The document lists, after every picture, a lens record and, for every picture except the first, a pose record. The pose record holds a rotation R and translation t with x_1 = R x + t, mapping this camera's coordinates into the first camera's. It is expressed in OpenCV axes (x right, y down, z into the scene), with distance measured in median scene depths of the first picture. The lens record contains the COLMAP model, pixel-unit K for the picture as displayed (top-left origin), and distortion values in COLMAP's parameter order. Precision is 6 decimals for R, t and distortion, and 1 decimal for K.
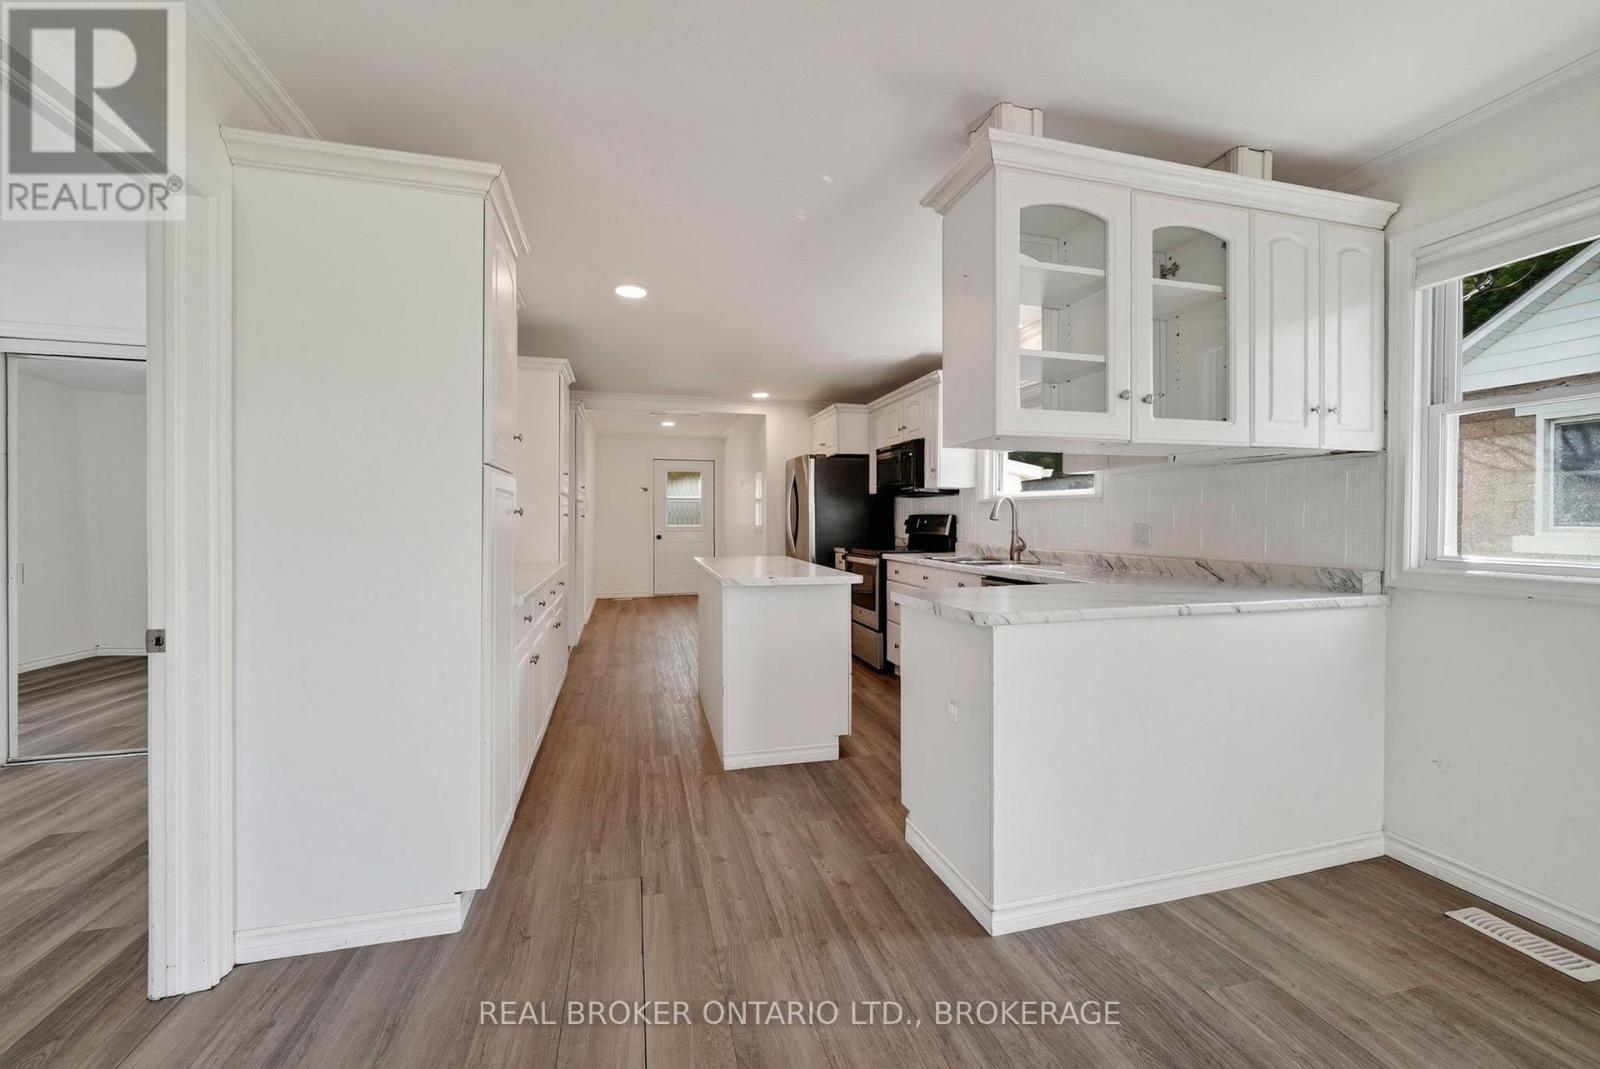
lens RADIAL K [[635.5, 0, 807.6], [0, 635.5, 522.7], [0, 0, 1]] dist [-0.007204, 0.000428]
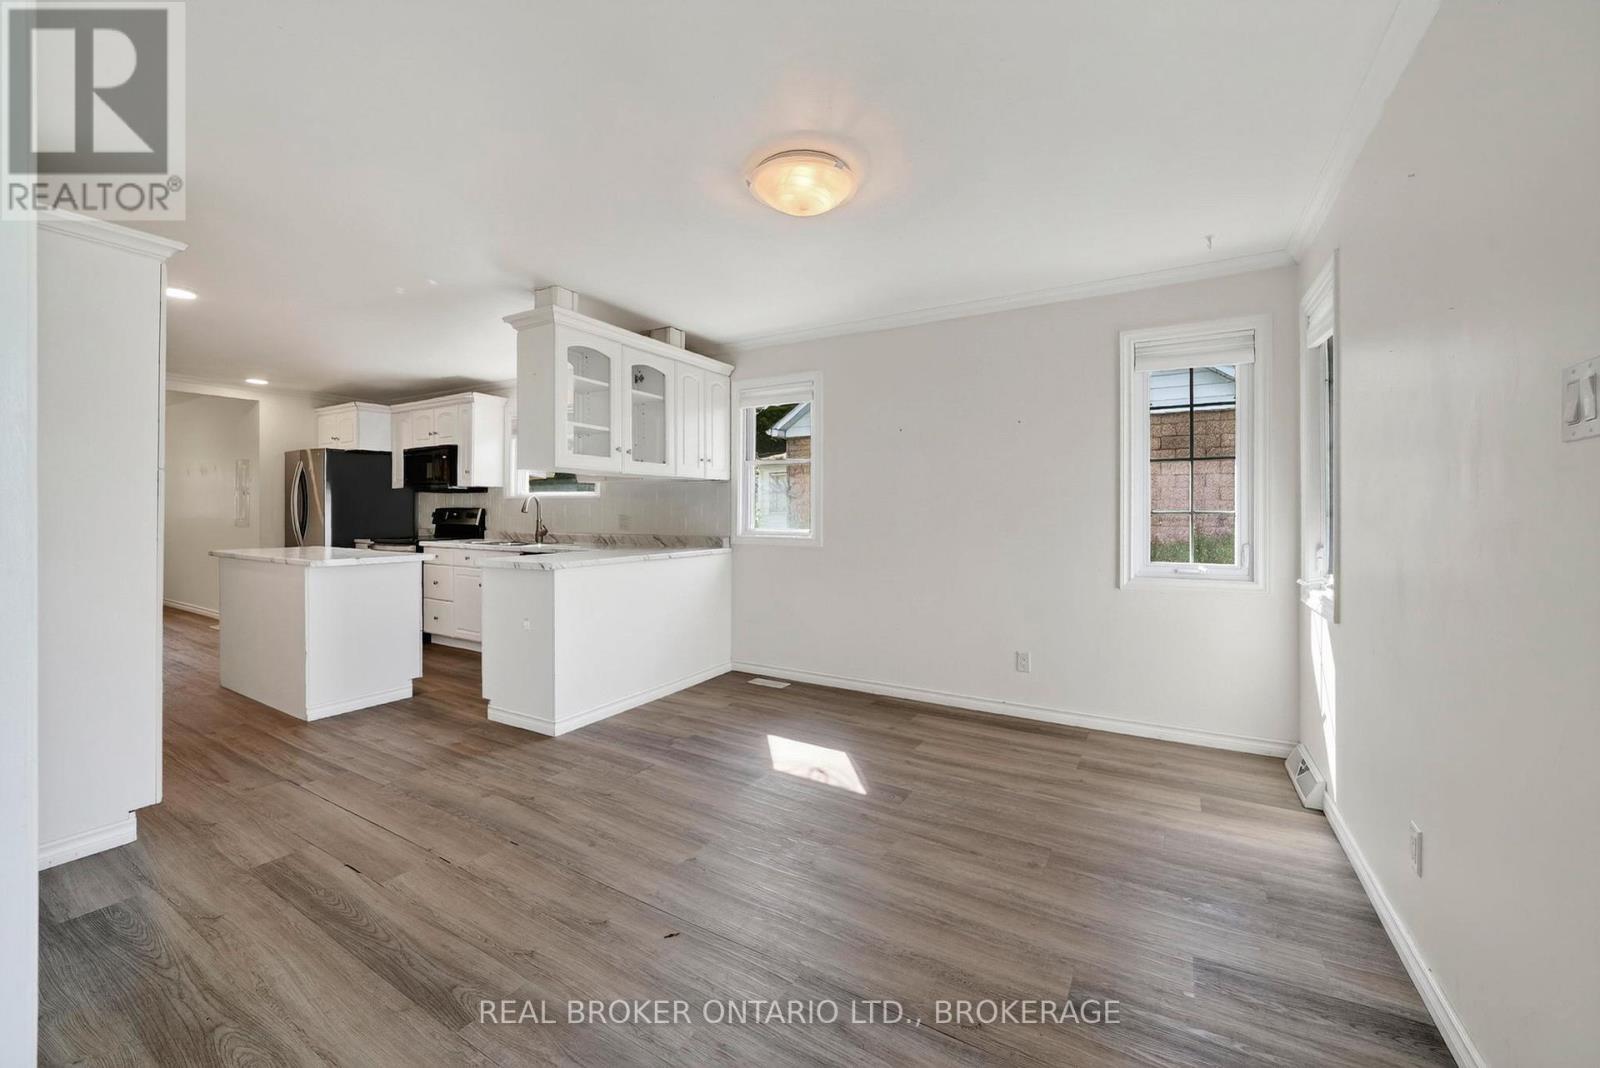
lens RADIAL K [[609.8, 0, 795.3], [0, 609.8, 517.0], [0, 0, 1]] dist [-0.020184, 0.005082]
pose [[0.720410, -0.003951, 0.693537, -0.348078], [0.001825, 0.999991, 0.003801, 0.002528], [-0.693546, -0.001472, 0.720411, -0.619927]]
